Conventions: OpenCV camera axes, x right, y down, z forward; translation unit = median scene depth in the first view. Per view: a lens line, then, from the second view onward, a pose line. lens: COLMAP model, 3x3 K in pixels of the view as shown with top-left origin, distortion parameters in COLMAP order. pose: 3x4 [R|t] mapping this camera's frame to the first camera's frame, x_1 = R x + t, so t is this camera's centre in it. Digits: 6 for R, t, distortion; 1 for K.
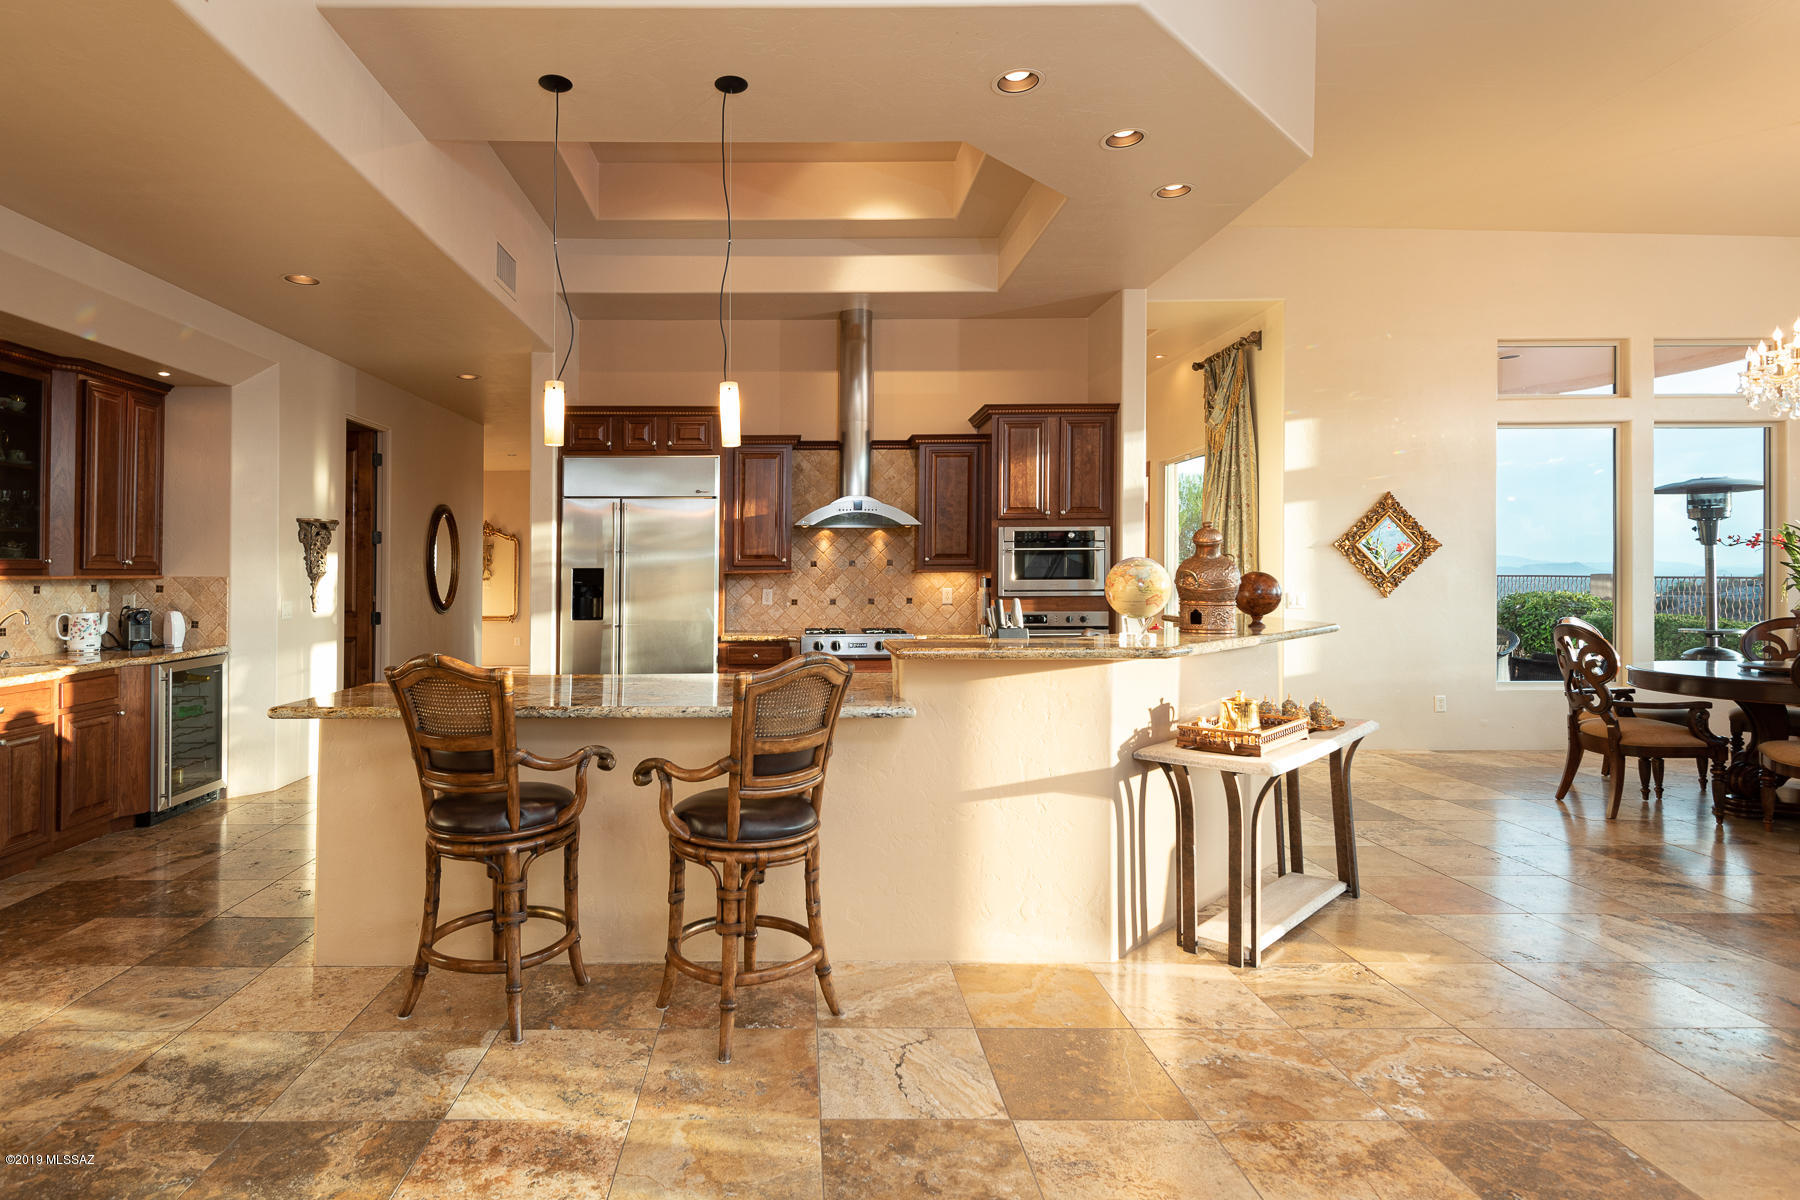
lens RADIAL K [[1192.5, 0, 899.5], [0, 1192.5, 558.2], [0, 0, 1]] dist [-0.005027, -0.002993]
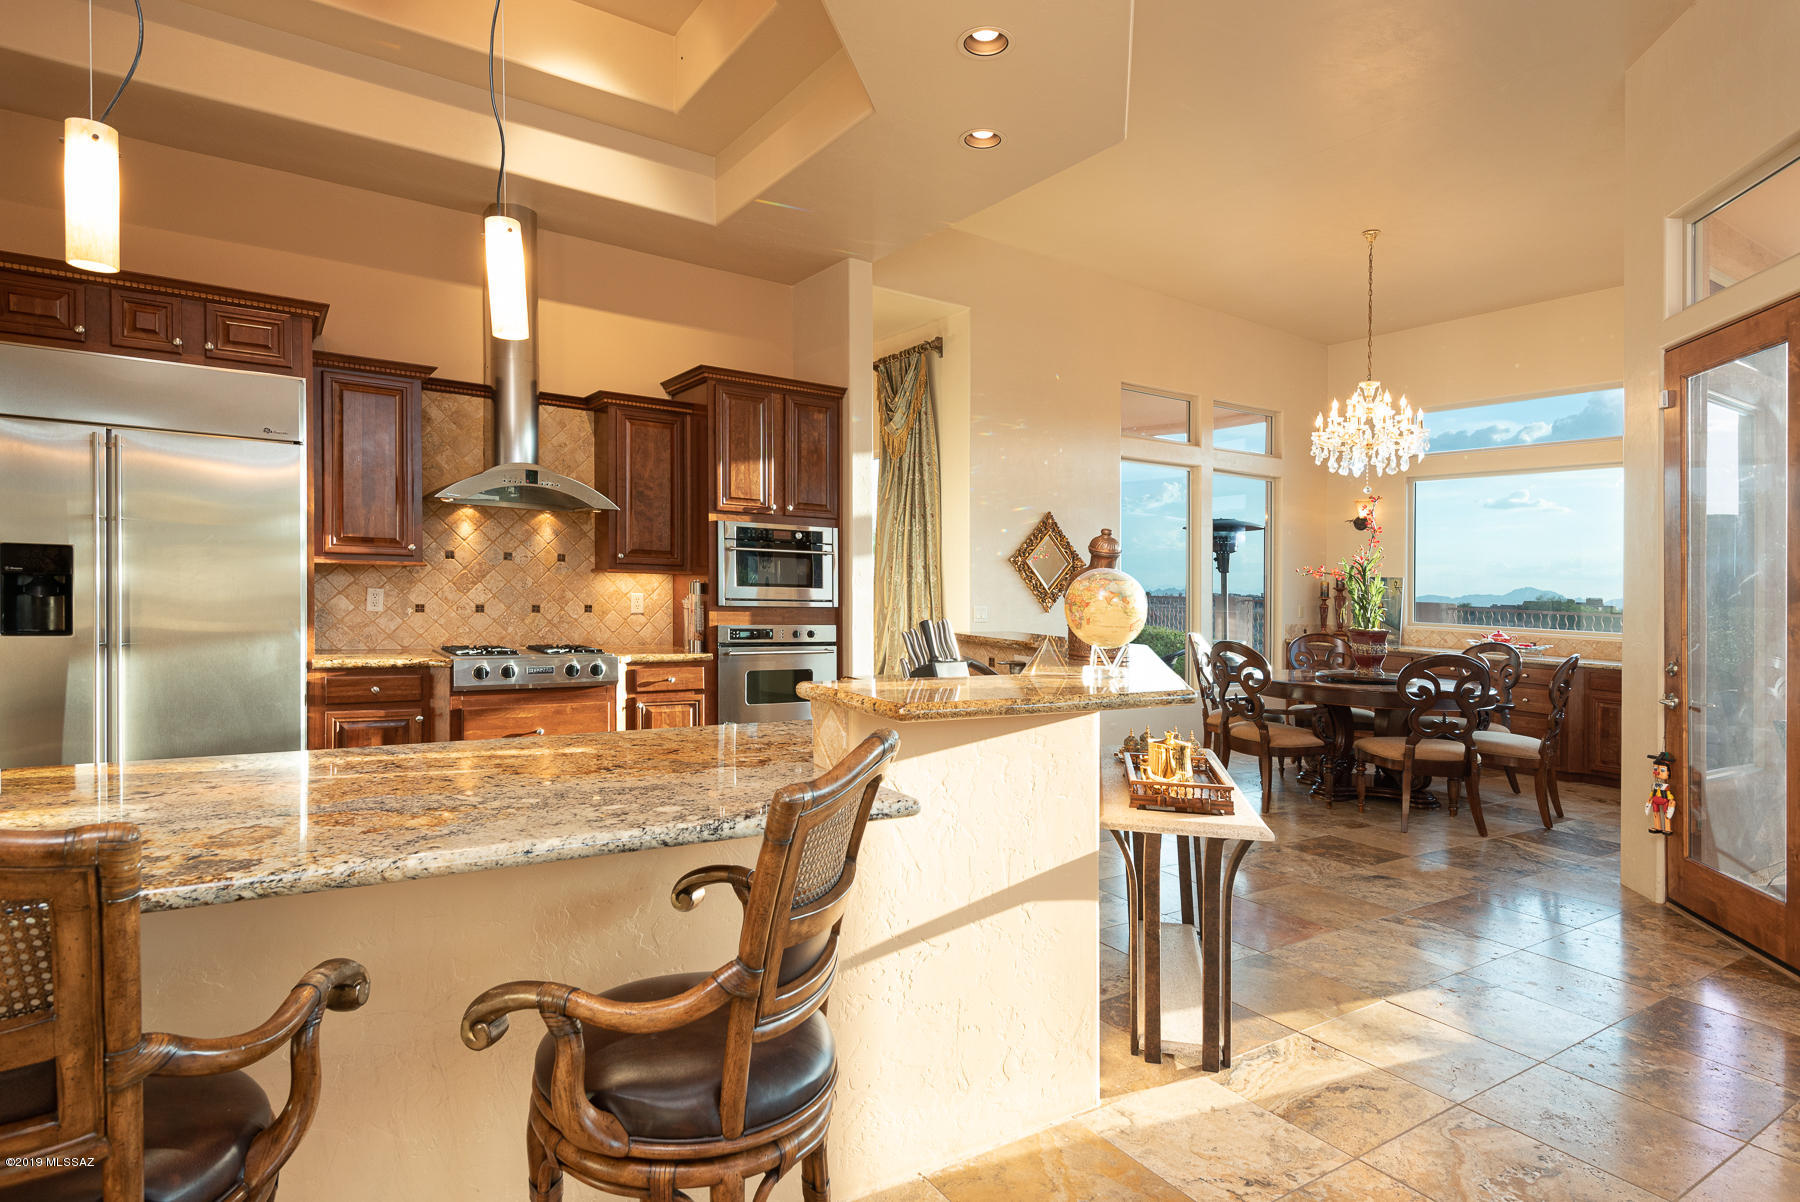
lens RADIAL K [[960.7, 0, 908.4], [0, 960.7, 613.0], [0, 0, 1]] dist [0.047560, -0.039261]
pose [[0.825383, 0.012611, 0.564433, -0.172950], [-0.040718, 0.998477, 0.037234, 0.006951], [-0.563103, -0.053715, 0.824639, 0.372421]]
